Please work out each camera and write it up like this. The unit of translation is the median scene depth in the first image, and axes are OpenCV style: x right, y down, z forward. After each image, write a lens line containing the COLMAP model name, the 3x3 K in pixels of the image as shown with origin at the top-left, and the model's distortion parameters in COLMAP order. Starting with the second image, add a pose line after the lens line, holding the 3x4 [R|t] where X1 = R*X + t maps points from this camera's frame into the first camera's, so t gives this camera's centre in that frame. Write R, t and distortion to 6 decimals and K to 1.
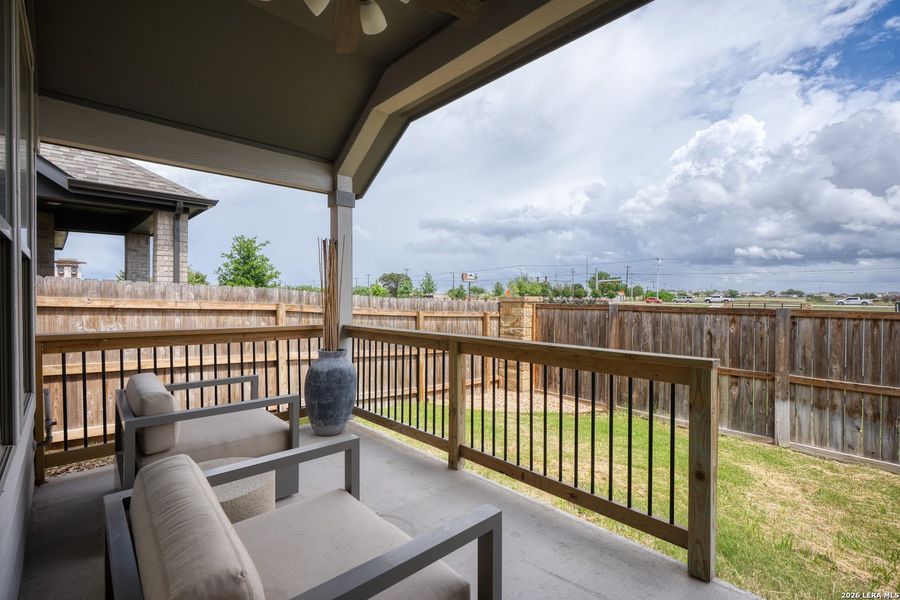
lens RADIAL K [[410.5, 0, 448.9], [0, 410.5, 298.9], [0, 0, 1]] dist [-0.006151, 0.000577]
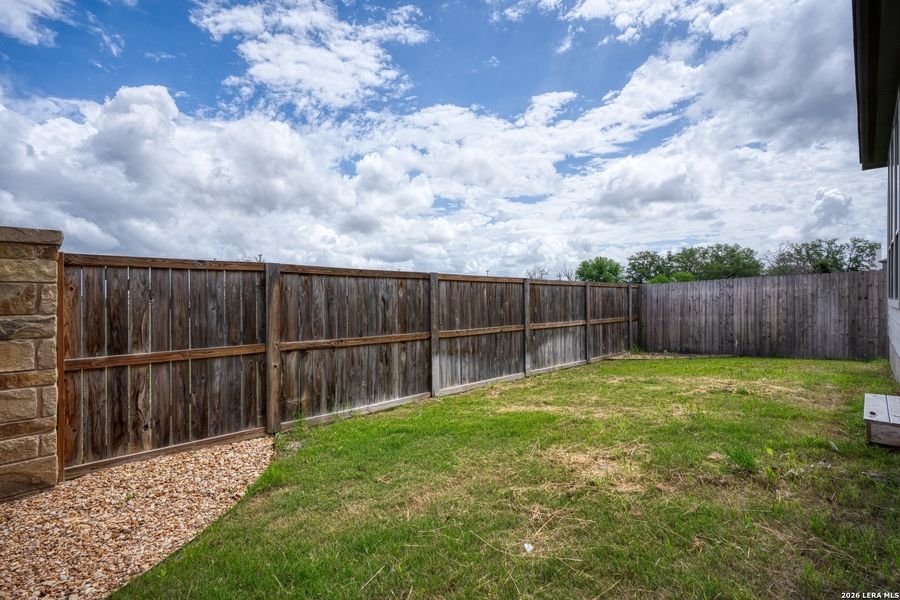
lens RADIAL K [[410.5, 0, 448.4], [0, 410.5, 299.1], [0, 0, 1]] dist [-0.006151, 0.000577]
pose [[-0.018401, -0.003900, 0.999823, -0.295004], [0.011699, 0.999923, 0.004115, 0.089941], [-0.999762, 0.011773, -0.018354, 0.965512]]
